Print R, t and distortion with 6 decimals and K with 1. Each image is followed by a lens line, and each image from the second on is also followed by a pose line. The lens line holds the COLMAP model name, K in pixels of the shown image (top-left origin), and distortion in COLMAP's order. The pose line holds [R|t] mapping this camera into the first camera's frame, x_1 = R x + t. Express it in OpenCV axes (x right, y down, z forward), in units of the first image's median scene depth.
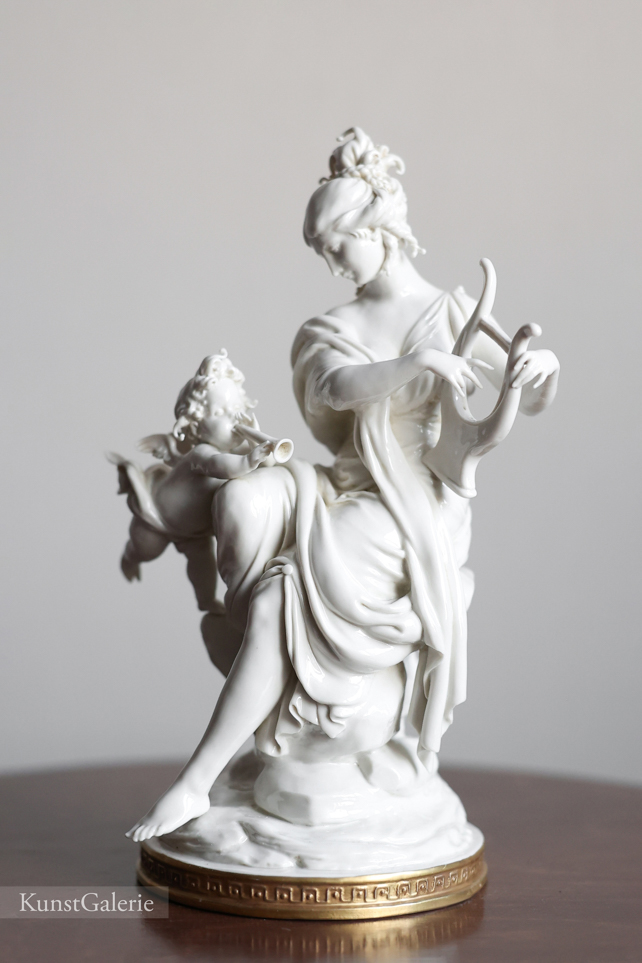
lens RADIAL K [[1926.6, 0, 321.4], [0, 1926.6, 485.8], [0, 0, 1]] dist [-0.449816, 0.000000]
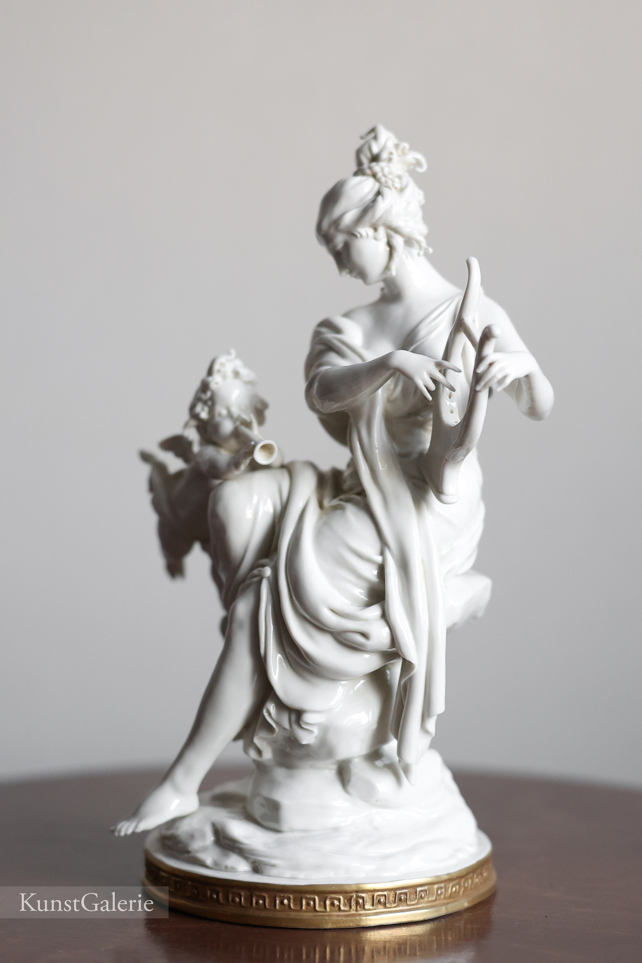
lens RADIAL K [[1926.6, 0, 321.1], [0, 1926.6, 477.6], [0, 0, 1]] dist [-0.449816, 0.000000]
pose [[0.972298, 0.019181, -0.232955, 0.238074], [-0.020135, 0.999796, -0.001715, -0.004214], [0.232874, 0.006358, 0.972486, 0.041114]]
